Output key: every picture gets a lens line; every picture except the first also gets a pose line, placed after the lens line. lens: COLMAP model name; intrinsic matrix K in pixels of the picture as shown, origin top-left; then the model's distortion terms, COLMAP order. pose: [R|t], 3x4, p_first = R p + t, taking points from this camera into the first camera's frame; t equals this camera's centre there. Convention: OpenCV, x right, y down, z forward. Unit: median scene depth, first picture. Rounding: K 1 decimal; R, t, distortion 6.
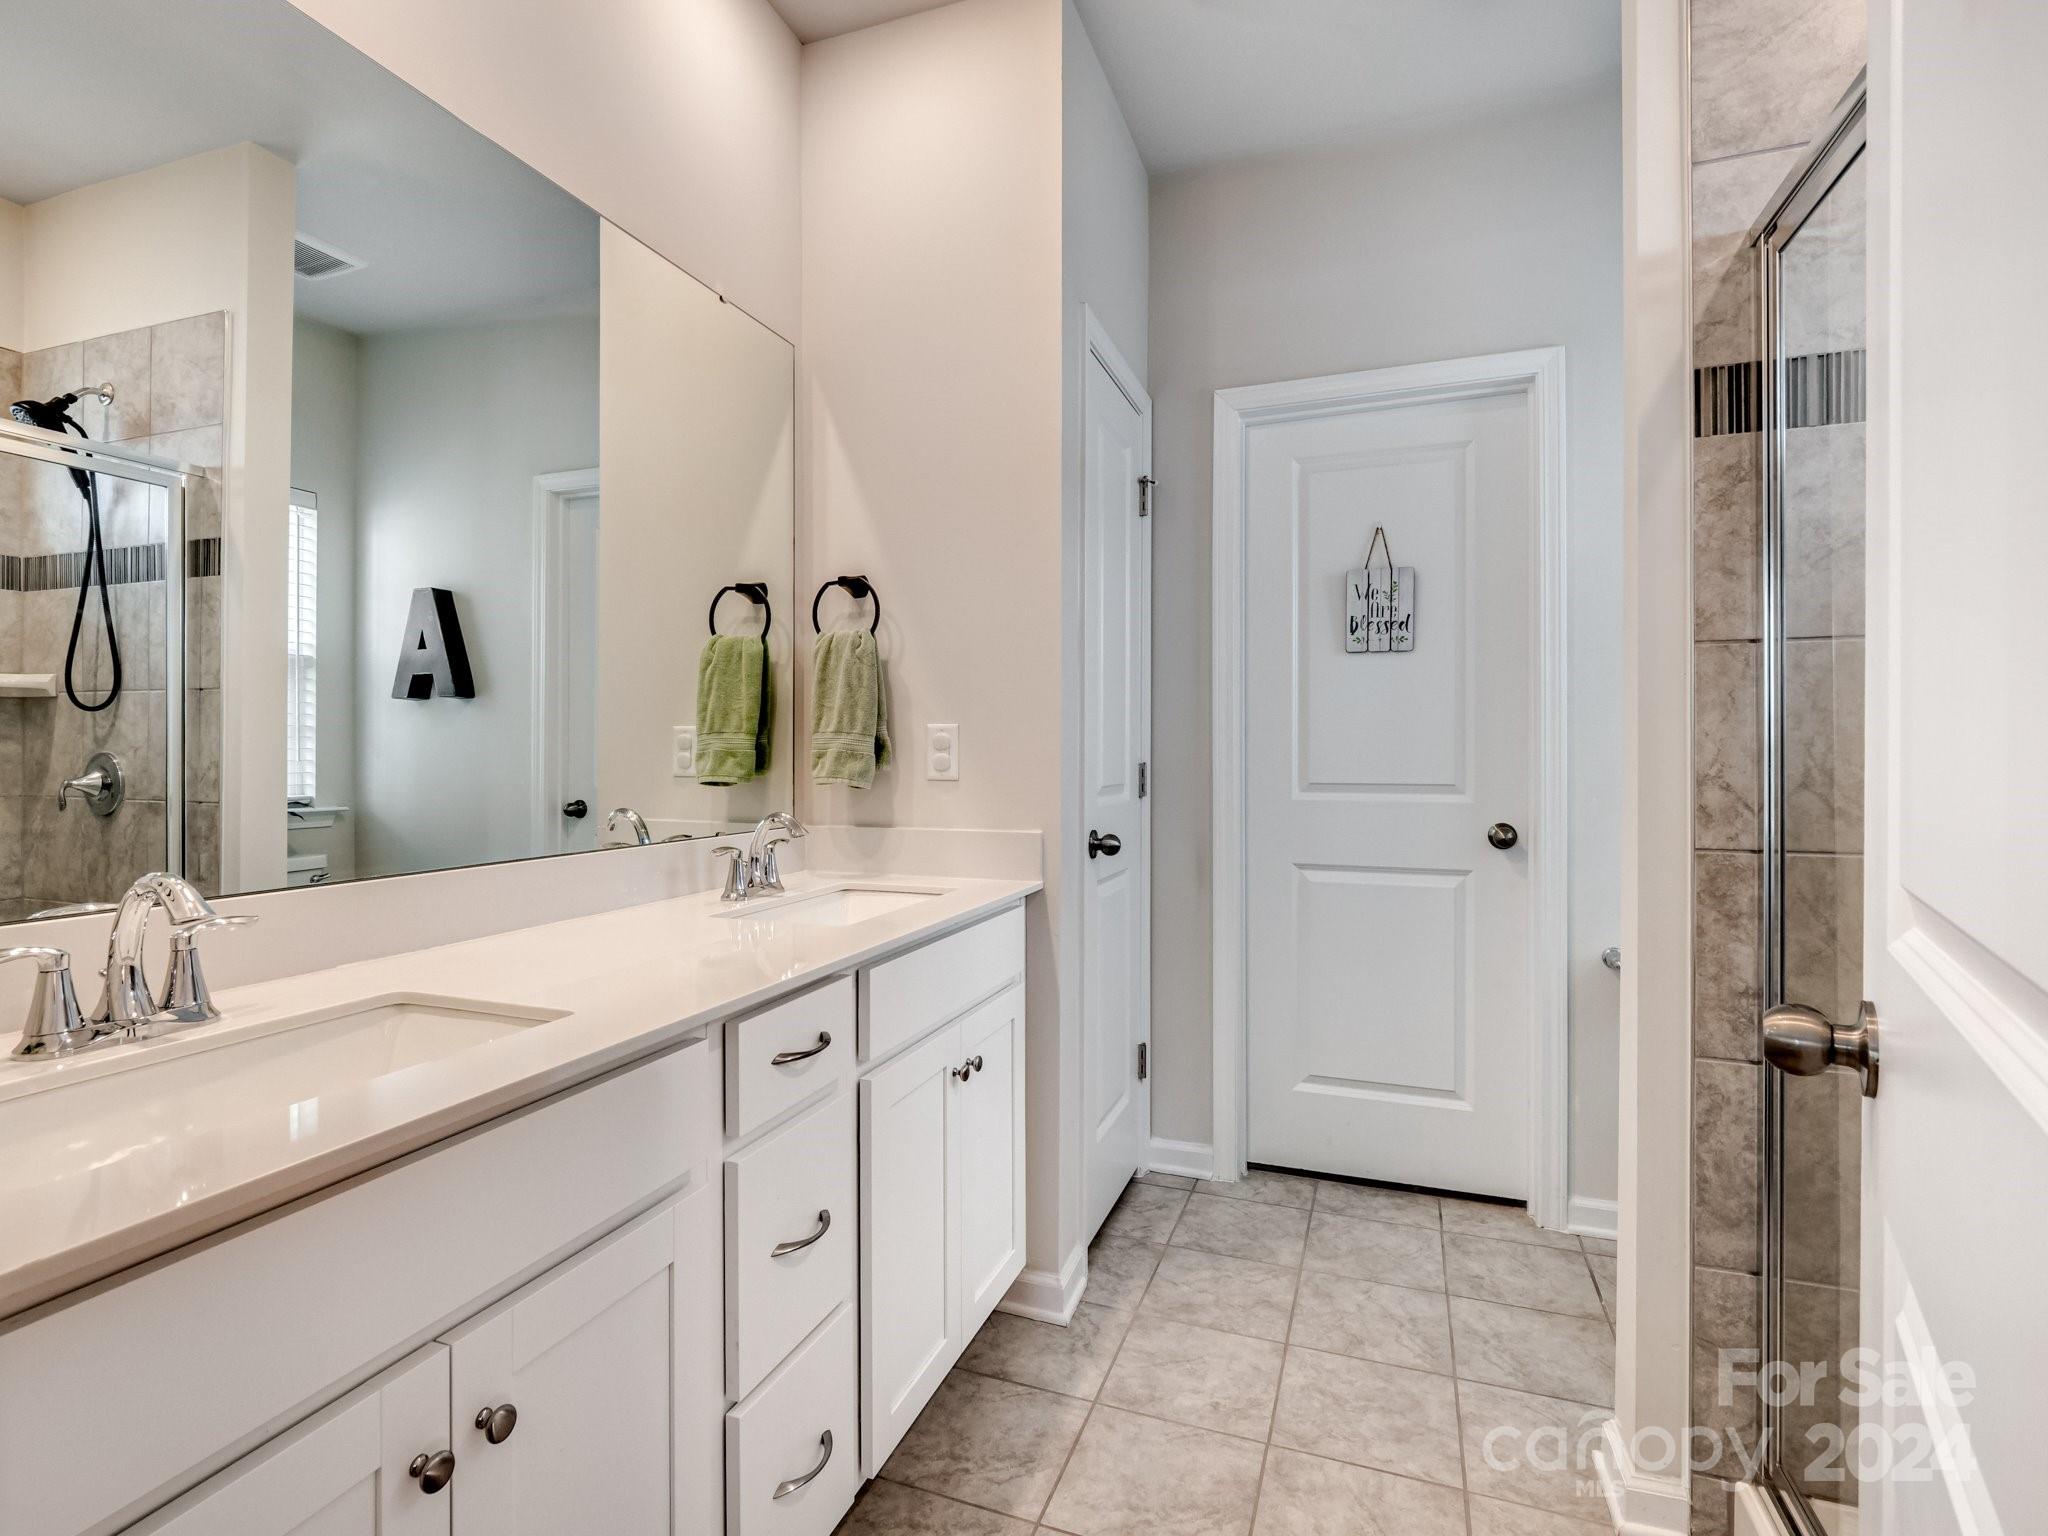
lens RADIAL K [[1002.2, 0, 1007.5], [0, 1002.2, 767.2], [0, 0, 1]] dist [0.003240, 0.000096]
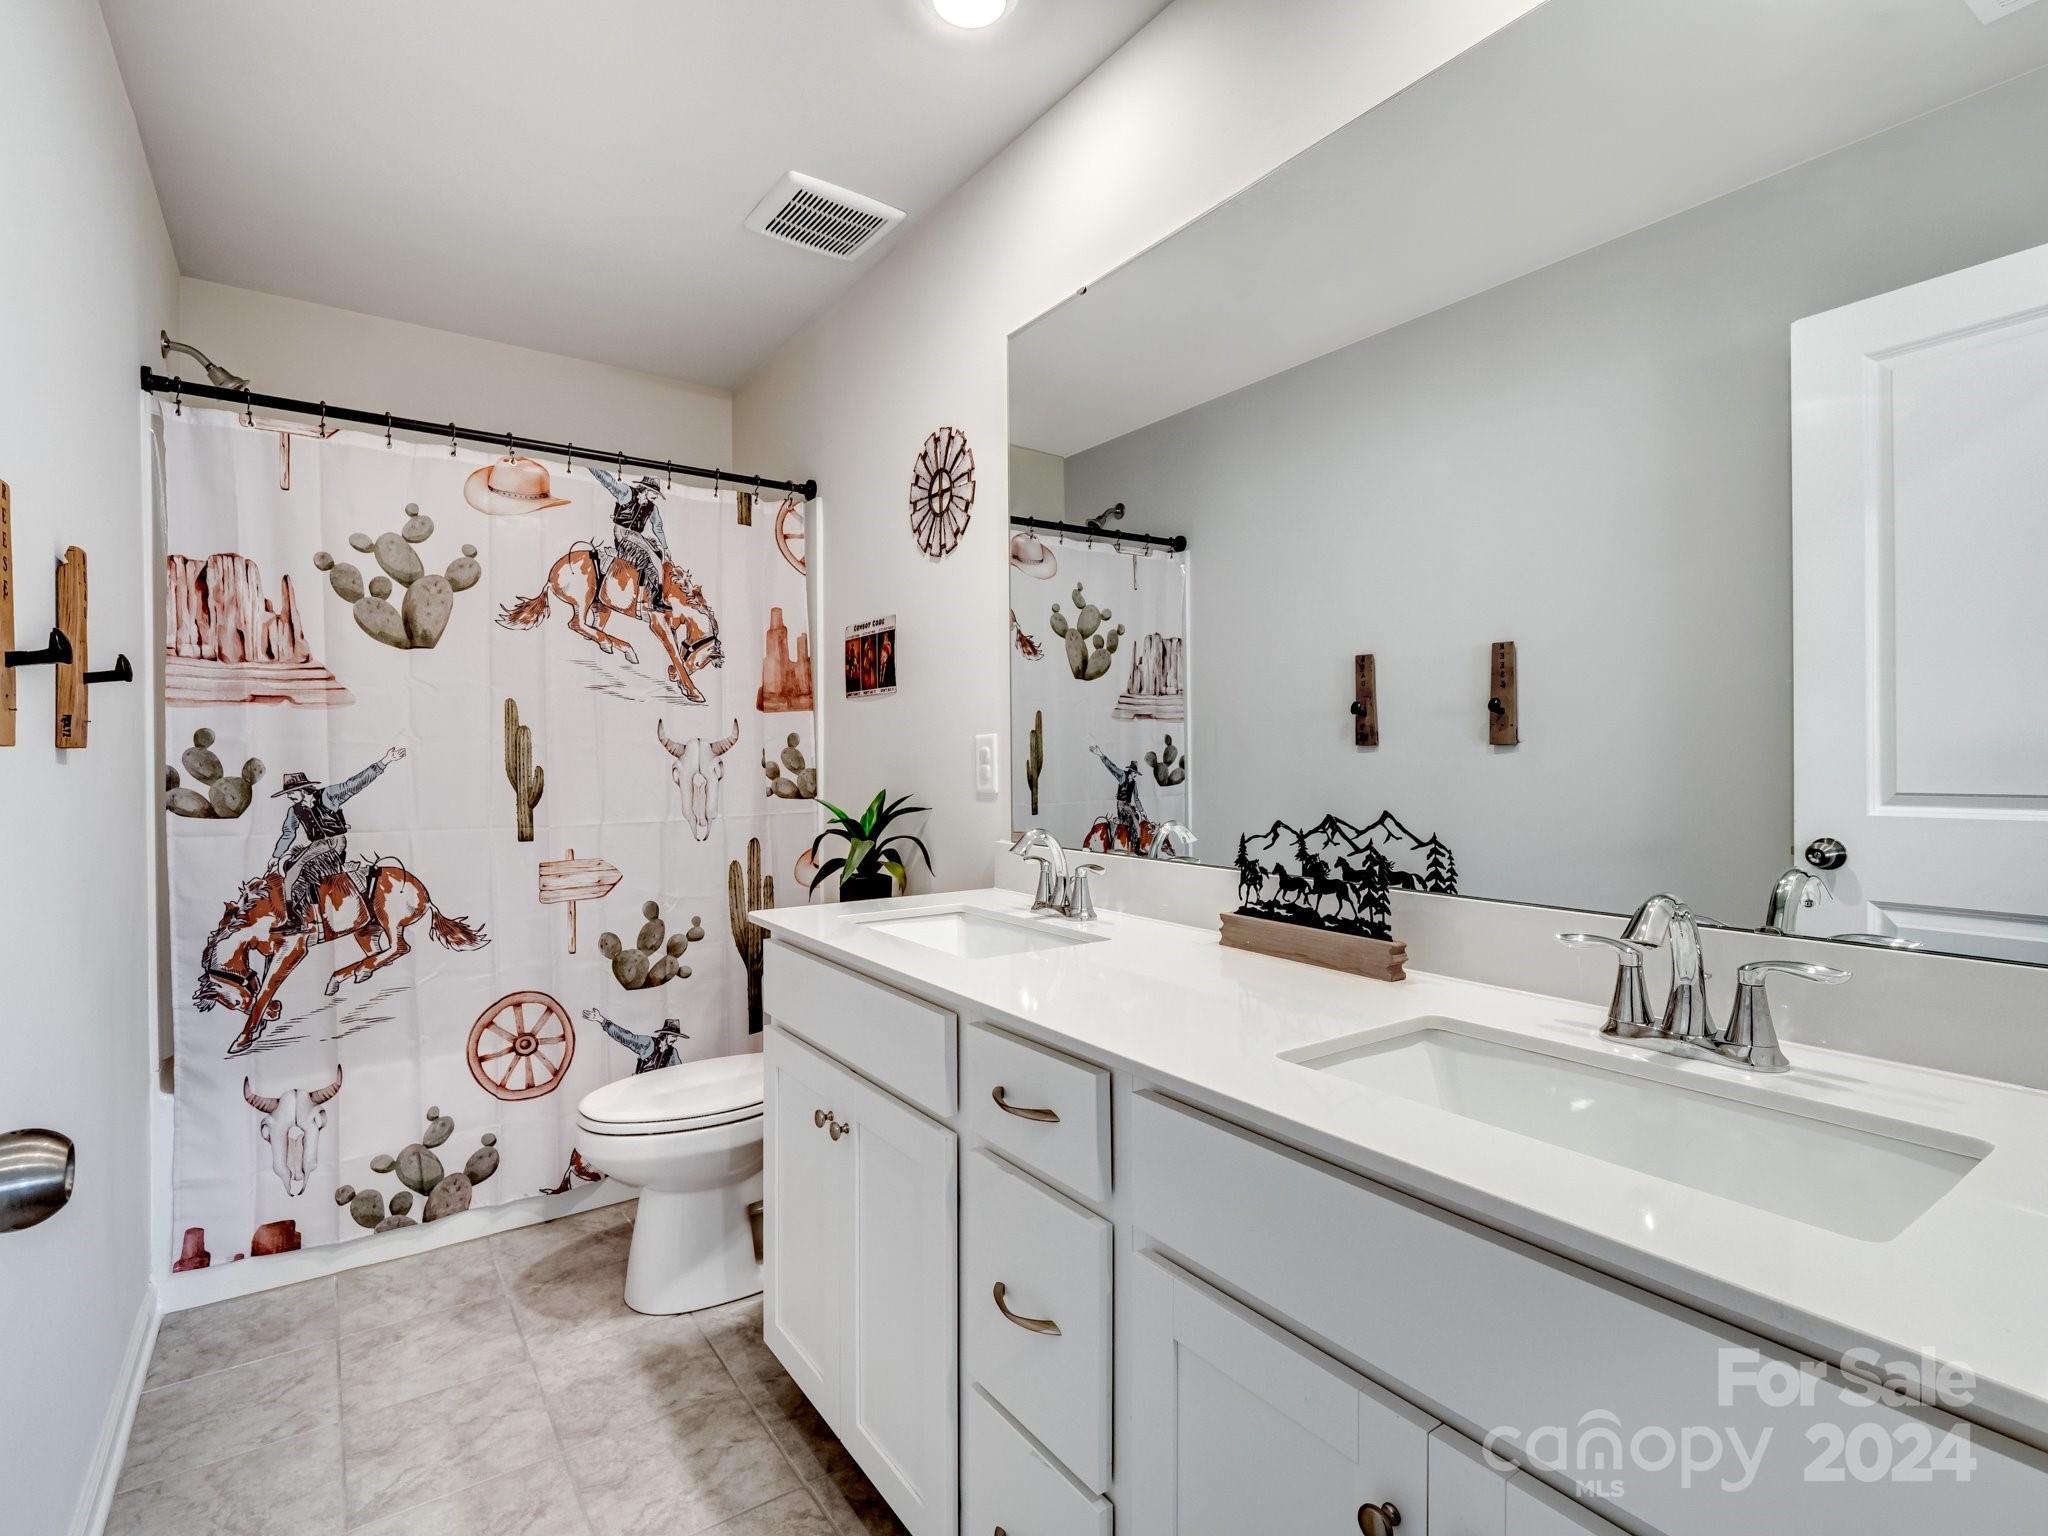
lens RADIAL K [[1002.2, 0, 1007.5], [0, 1002.2, 767.2], [0, 0, 1]] dist [0.003240, 0.000096]
pose [[-0.564046, -0.011218, -0.825667, 0.511674], [-0.021527, 0.999768, 0.001122, -0.002324], [0.825463, 0.018407, -0.564157, 1.482119]]
